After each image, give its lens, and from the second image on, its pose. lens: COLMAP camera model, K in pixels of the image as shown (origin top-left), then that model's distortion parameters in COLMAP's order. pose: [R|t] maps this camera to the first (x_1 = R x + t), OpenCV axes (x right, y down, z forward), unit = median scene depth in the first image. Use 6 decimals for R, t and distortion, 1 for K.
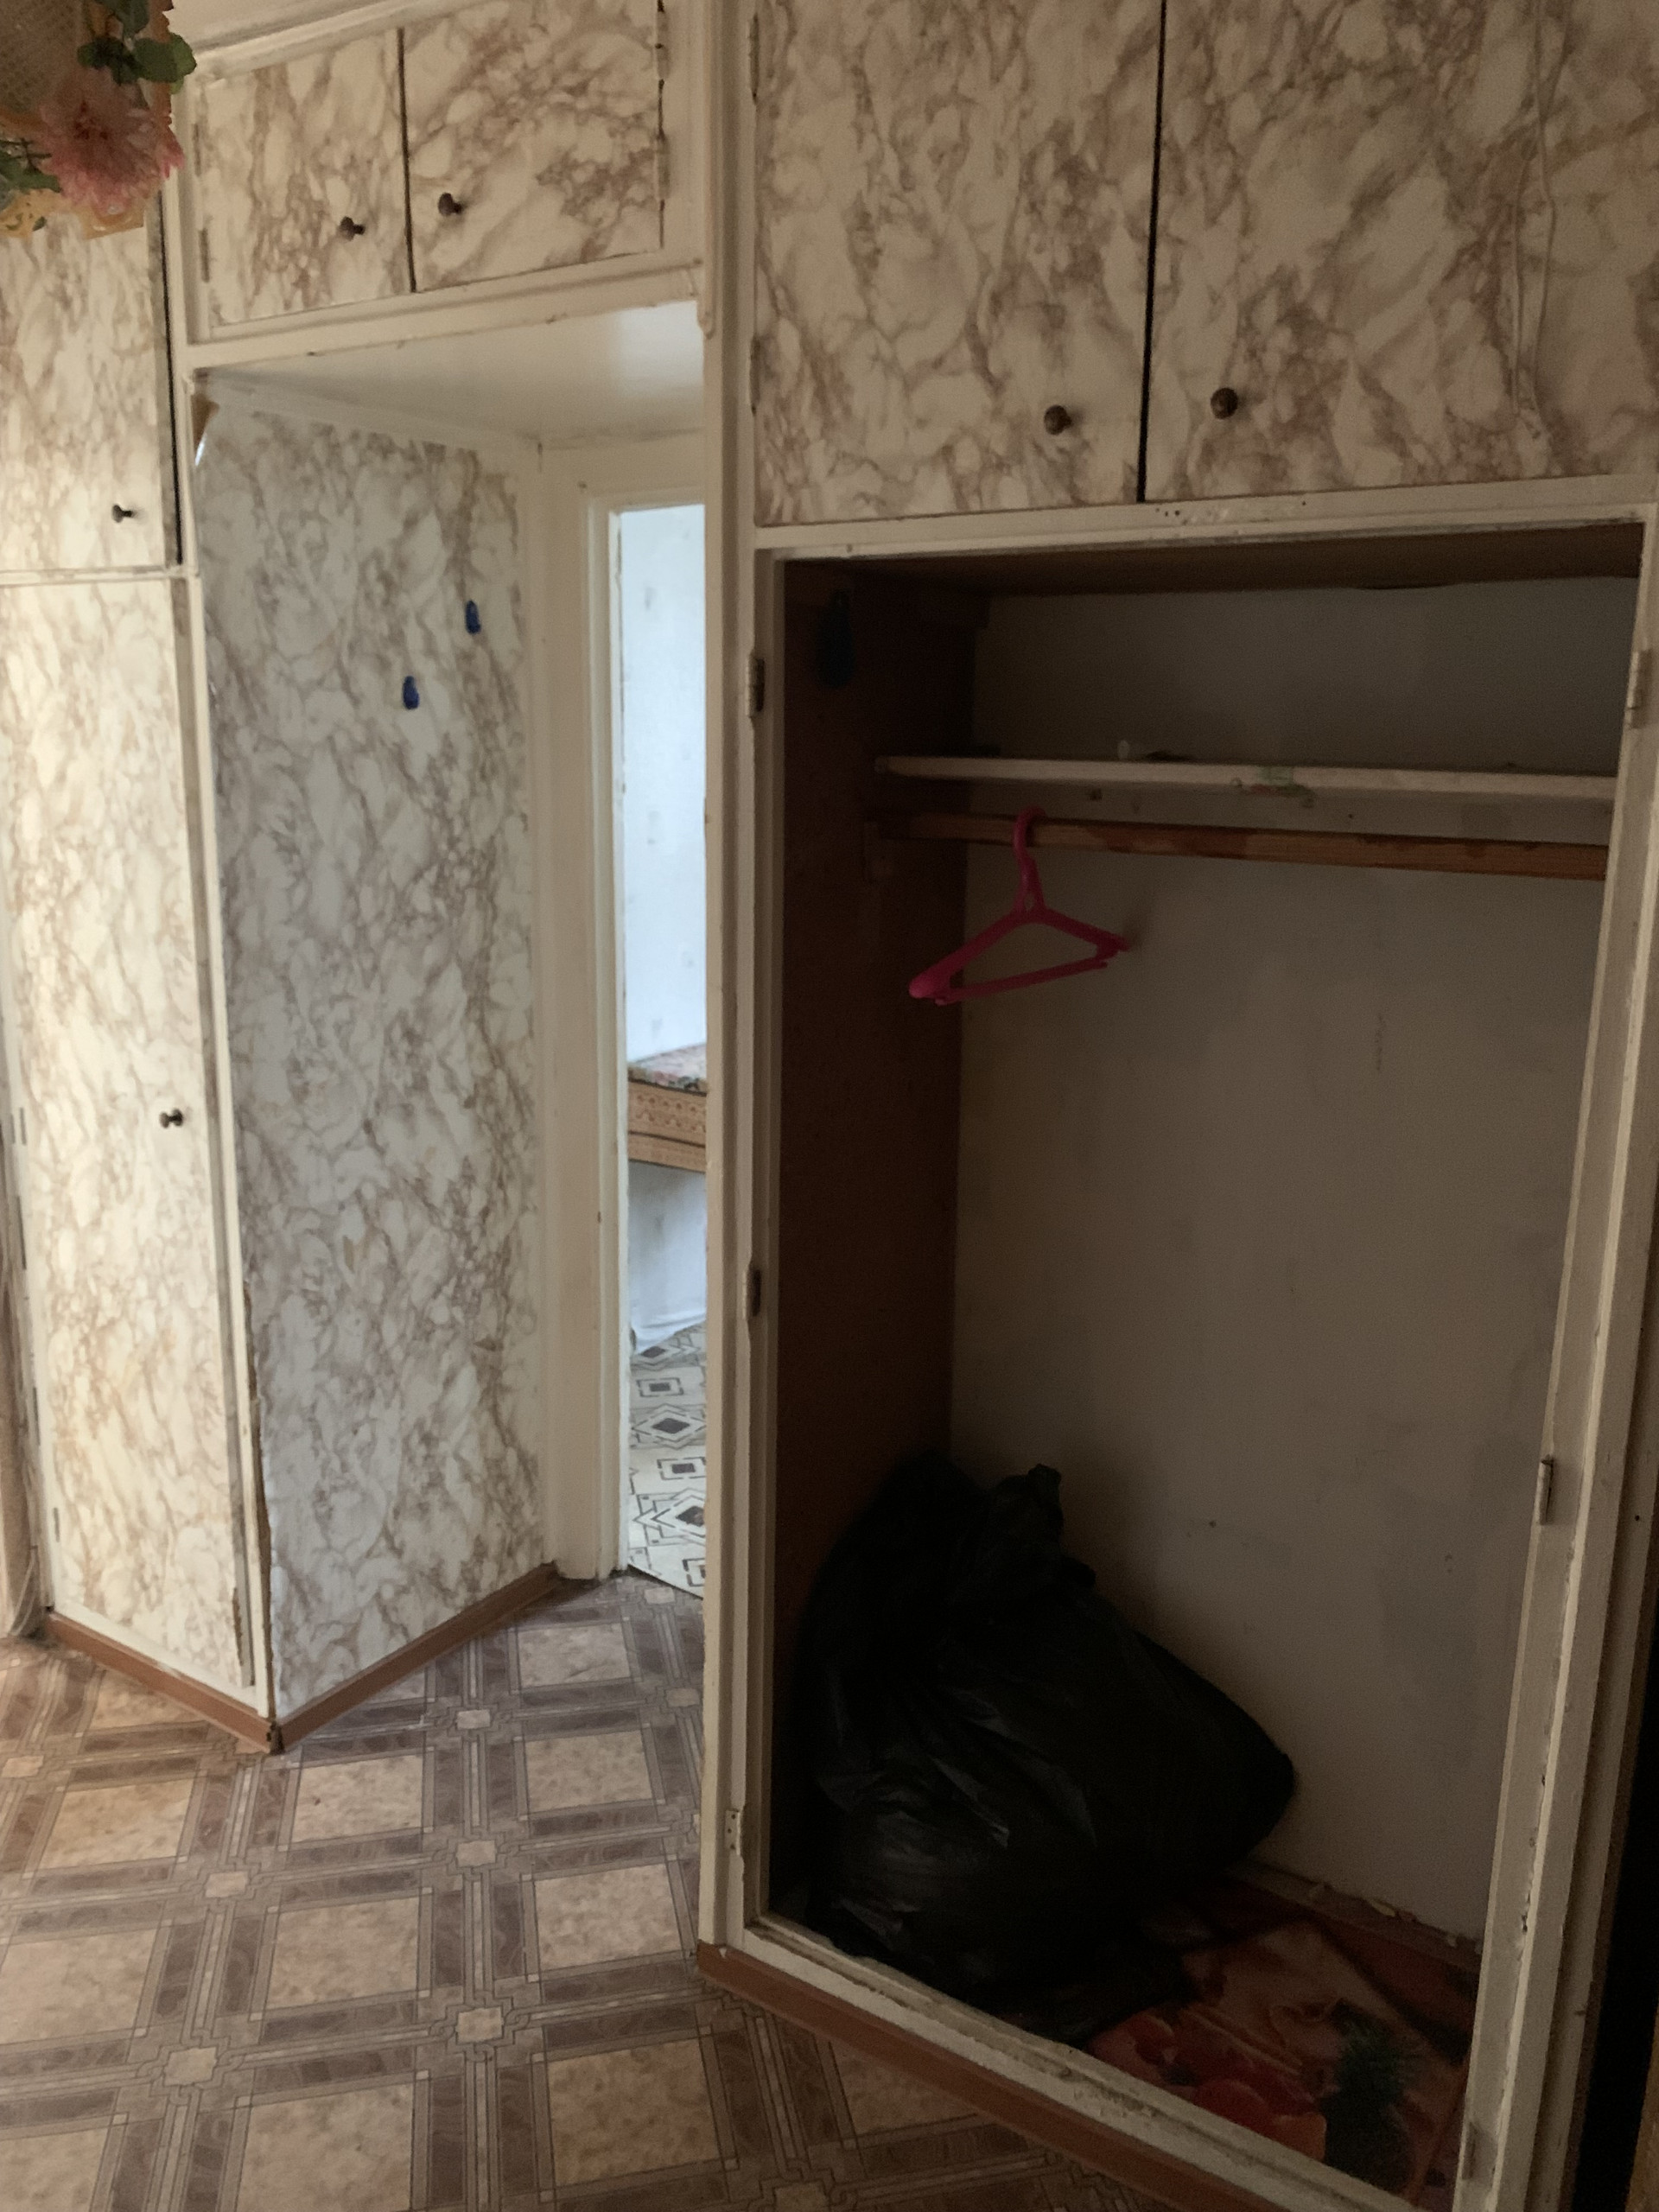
lens RADIAL K [[1734.4, 0, 829.5], [0, 1734.4, 1106.0], [0, 0, 1]] dist [0.000671, 0.035233]
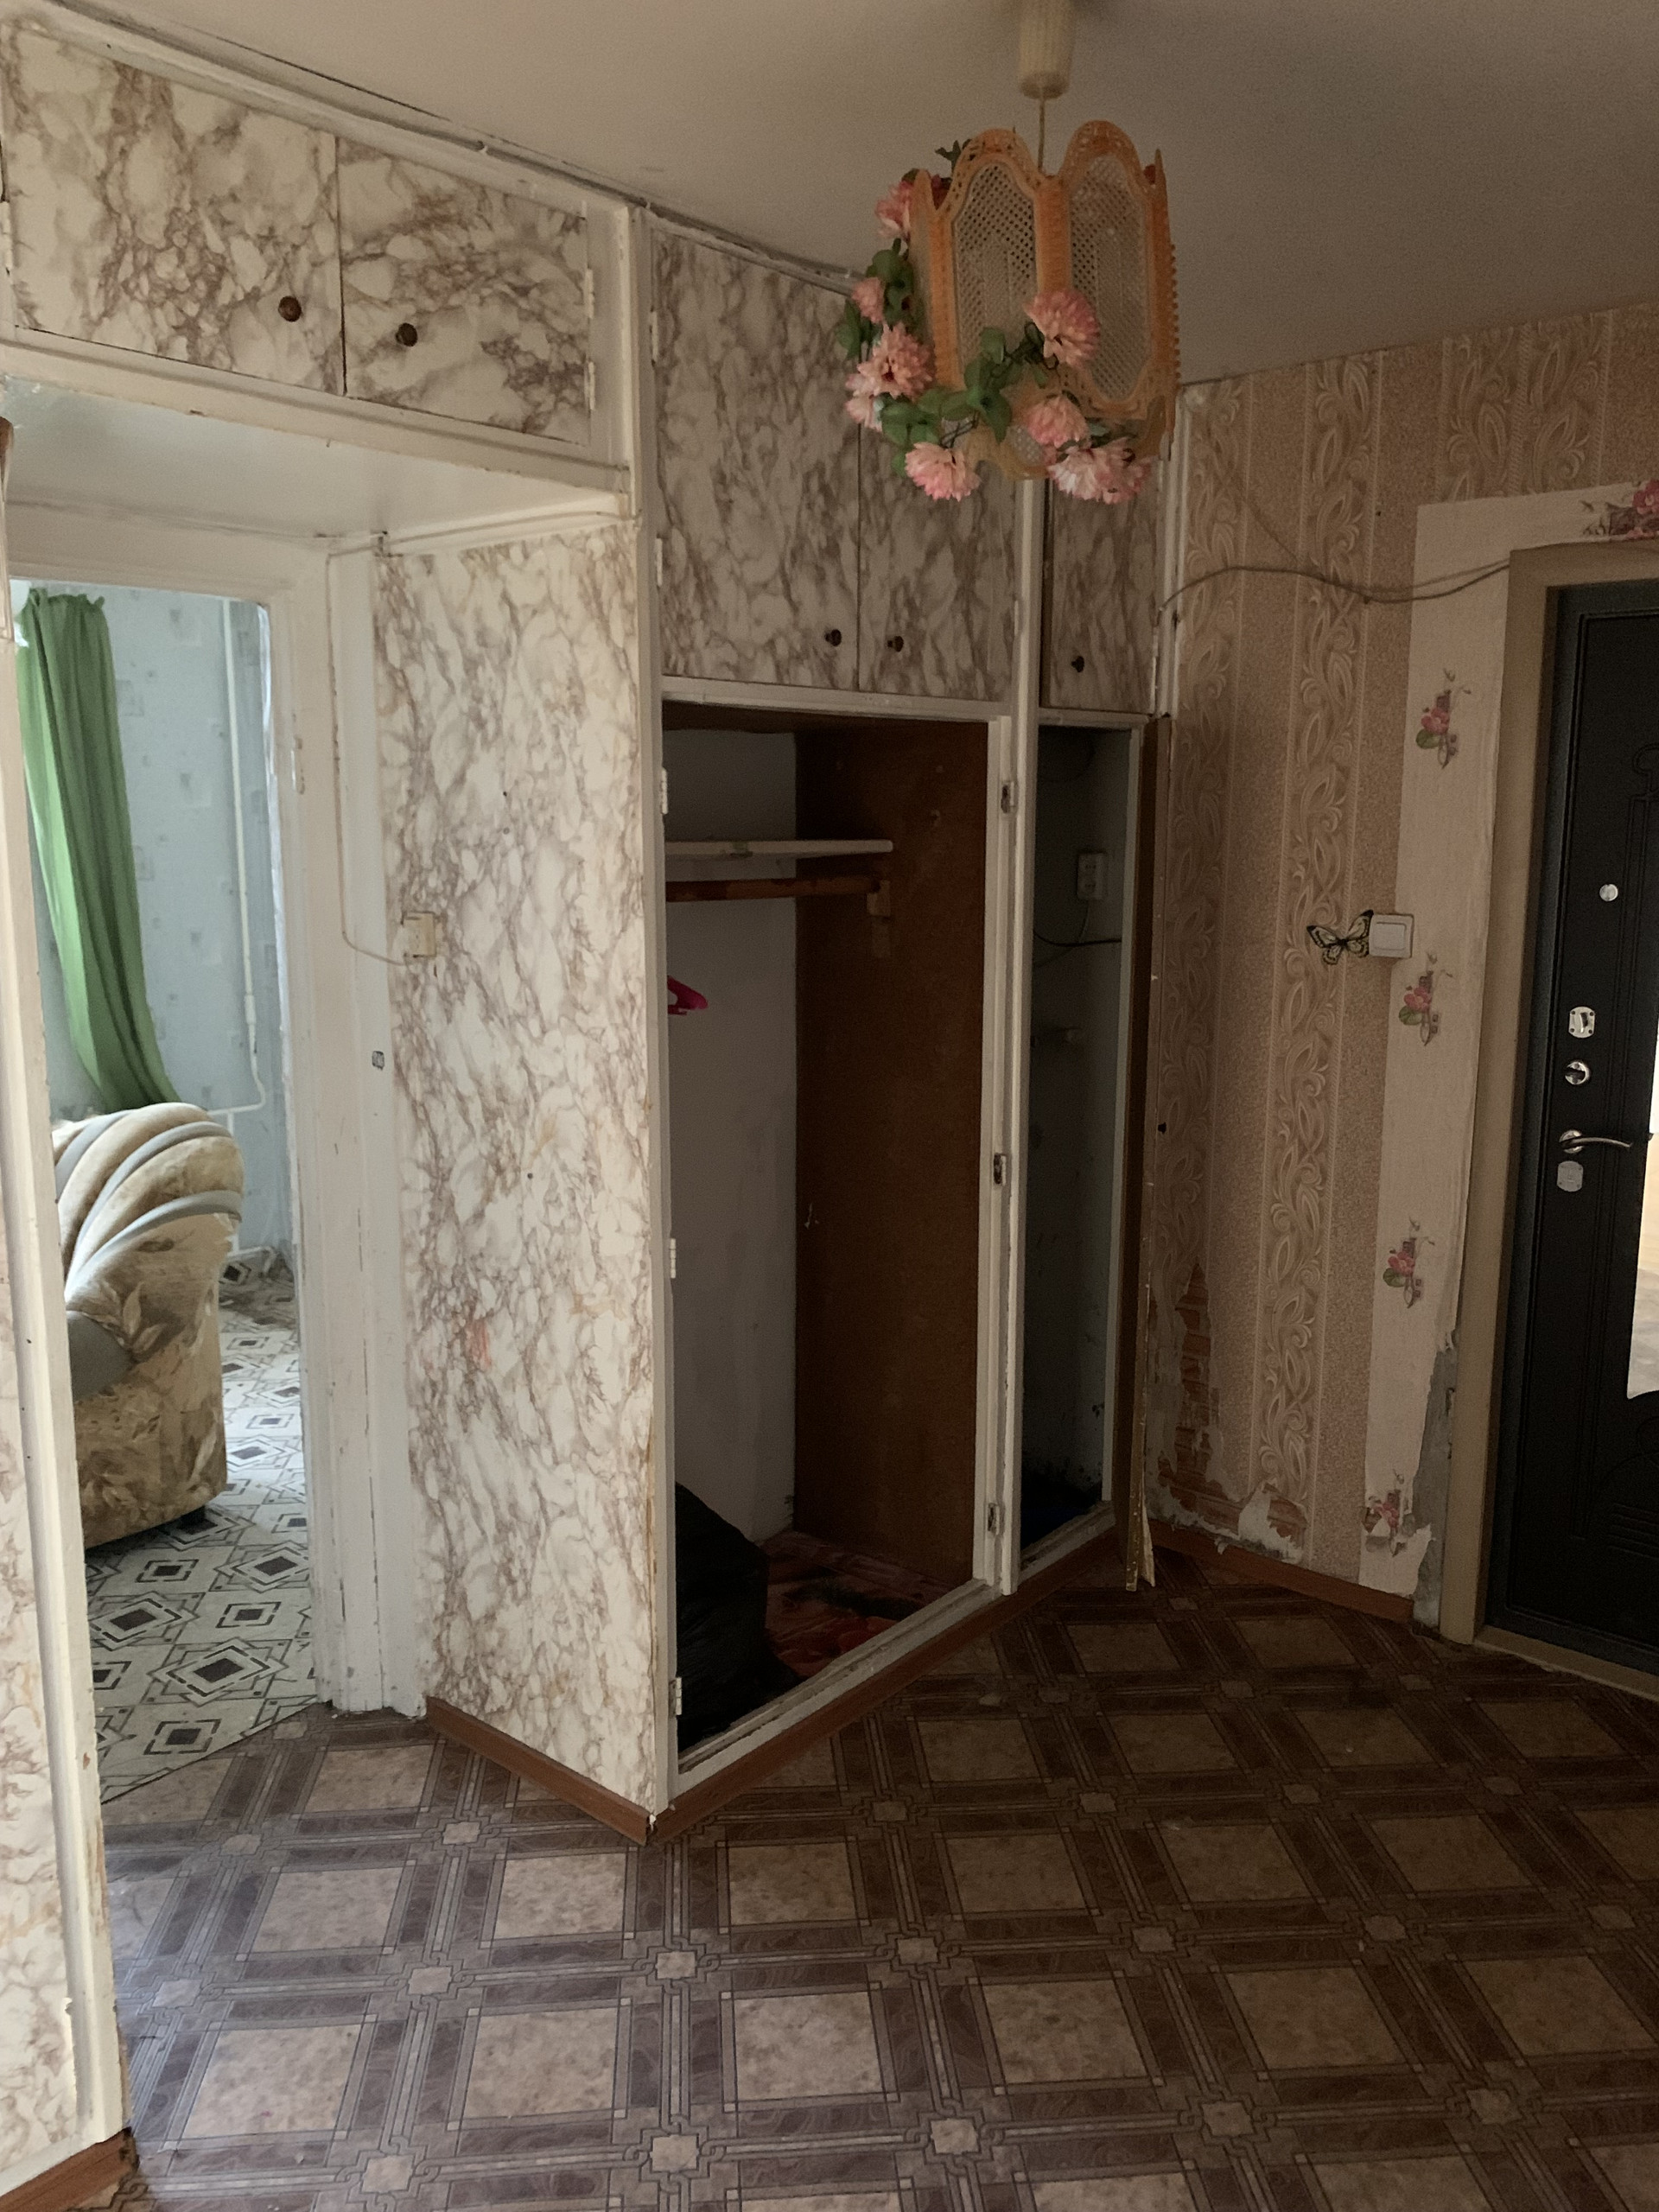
lens RADIAL K [[1697.8, 0, 829.5], [0, 1697.8, 1106.0], [0, 0, 1]] dist [0.031239, -0.008602]
pose [[0.127709, -0.188163, 0.973799, -1.409233], [0.212806, 0.964171, 0.158394, -0.200123], [-0.968713, 0.187002, 0.163176, 0.747015]]
